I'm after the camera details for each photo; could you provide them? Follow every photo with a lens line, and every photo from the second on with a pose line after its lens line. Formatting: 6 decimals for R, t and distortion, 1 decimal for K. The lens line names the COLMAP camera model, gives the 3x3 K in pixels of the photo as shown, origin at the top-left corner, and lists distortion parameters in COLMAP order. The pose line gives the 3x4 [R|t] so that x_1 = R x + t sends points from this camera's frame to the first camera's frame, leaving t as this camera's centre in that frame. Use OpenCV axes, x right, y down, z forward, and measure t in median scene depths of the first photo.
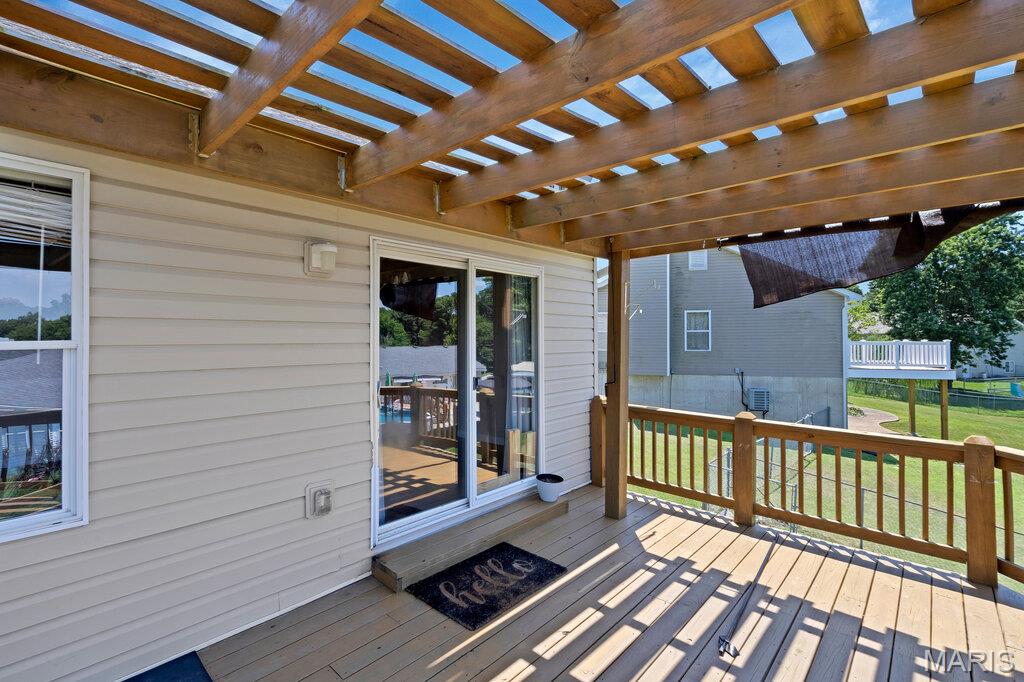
lens RADIAL K [[467.4, 0, 512.3], [0, 467.4, 338.0], [0, 0, 1]] dist [-0.001264, 0.000356]
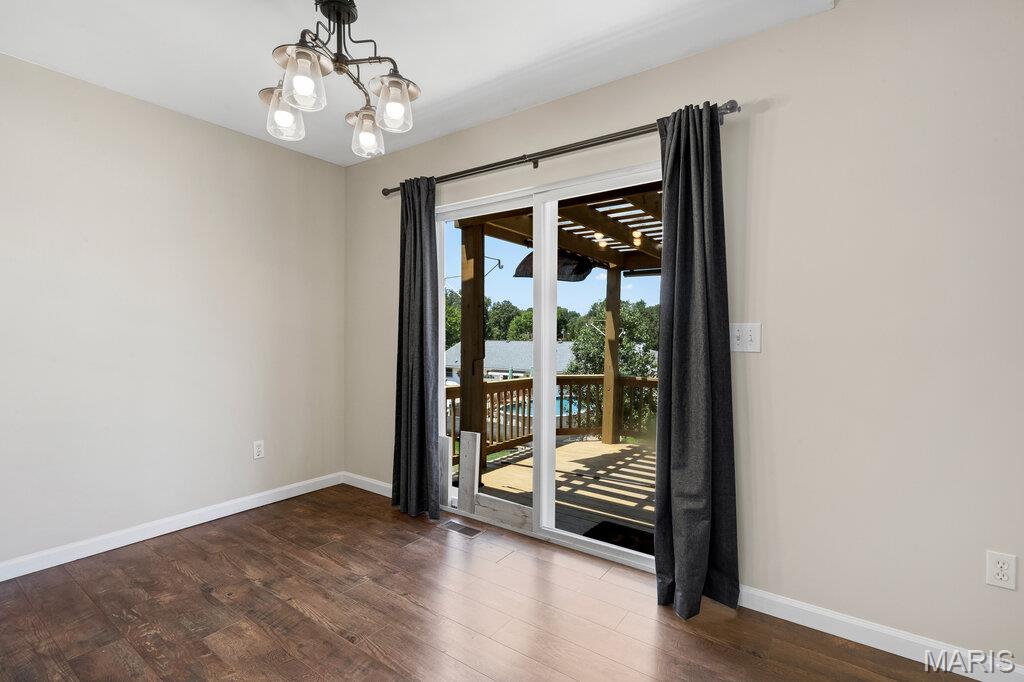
lens RADIAL K [[467.4, 0, 514.3], [0, 467.4, 340.3], [0, 0, 1]] dist [-0.001264, 0.000356]
pose [[-0.122336, 0.001602, 0.992487, -1.110308], [-0.016753, 0.999853, -0.003679, 0.052562], [-0.992347, -0.017077, -0.122291, 1.392717]]
